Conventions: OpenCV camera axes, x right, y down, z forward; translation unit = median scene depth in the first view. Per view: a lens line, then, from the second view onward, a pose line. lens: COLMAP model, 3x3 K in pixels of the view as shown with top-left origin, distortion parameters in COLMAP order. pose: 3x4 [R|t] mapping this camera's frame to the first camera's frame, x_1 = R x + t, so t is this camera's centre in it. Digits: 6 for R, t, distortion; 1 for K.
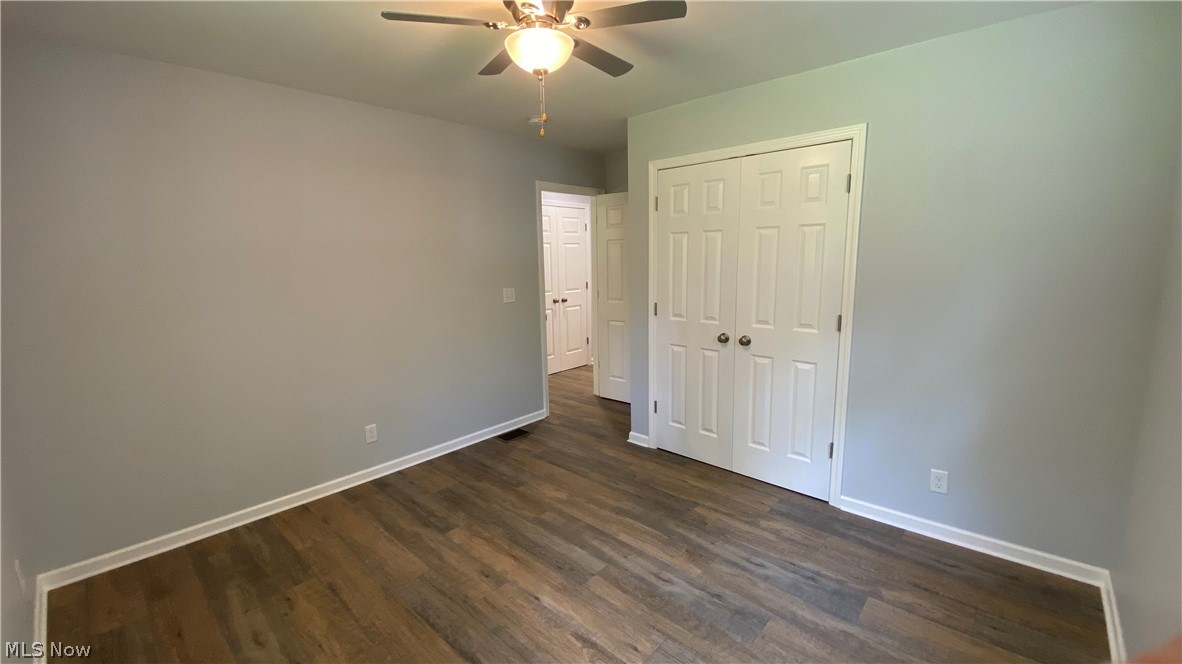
lens RADIAL K [[483.4, 0, 592.3], [0, 483.4, 336.2], [0, 0, 1]] dist [-0.002565, -0.000614]
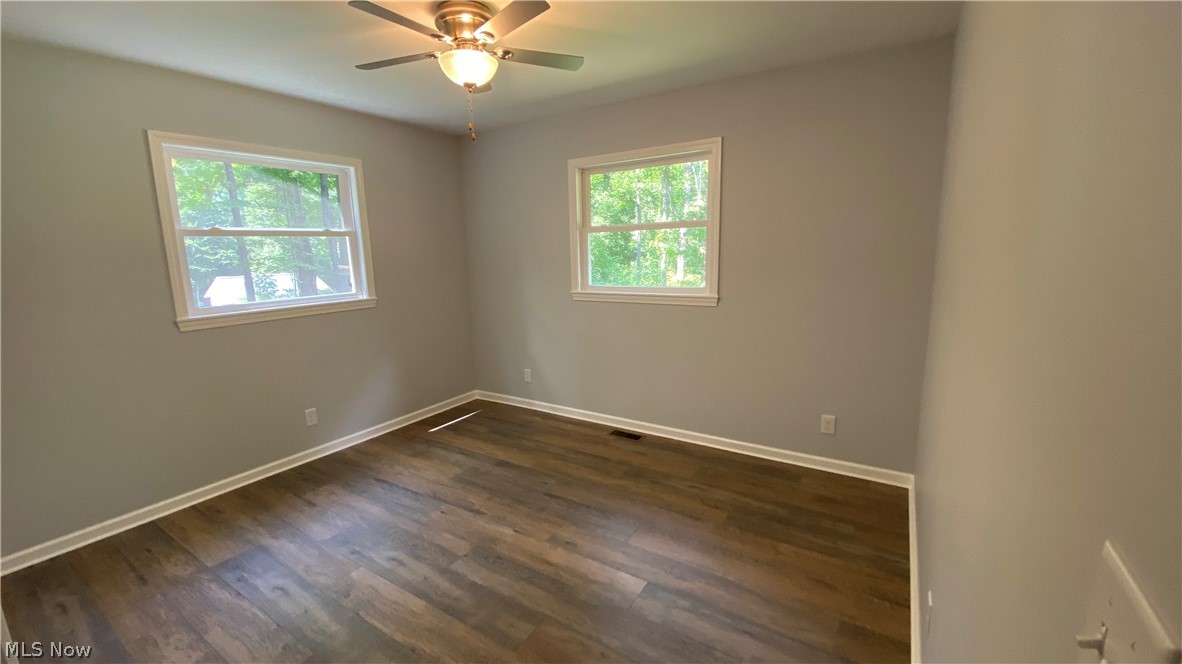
lens RADIAL K [[483.4, 0, 592.3], [0, 483.4, 329.8], [0, 0, 1]] dist [-0.002565, -0.000614]
pose [[-0.984776, 0.071998, -0.158214, -0.130181], [0.014317, 0.940690, 0.338966, -0.286963], [0.173235, 0.331541, -0.927400, 1.749907]]
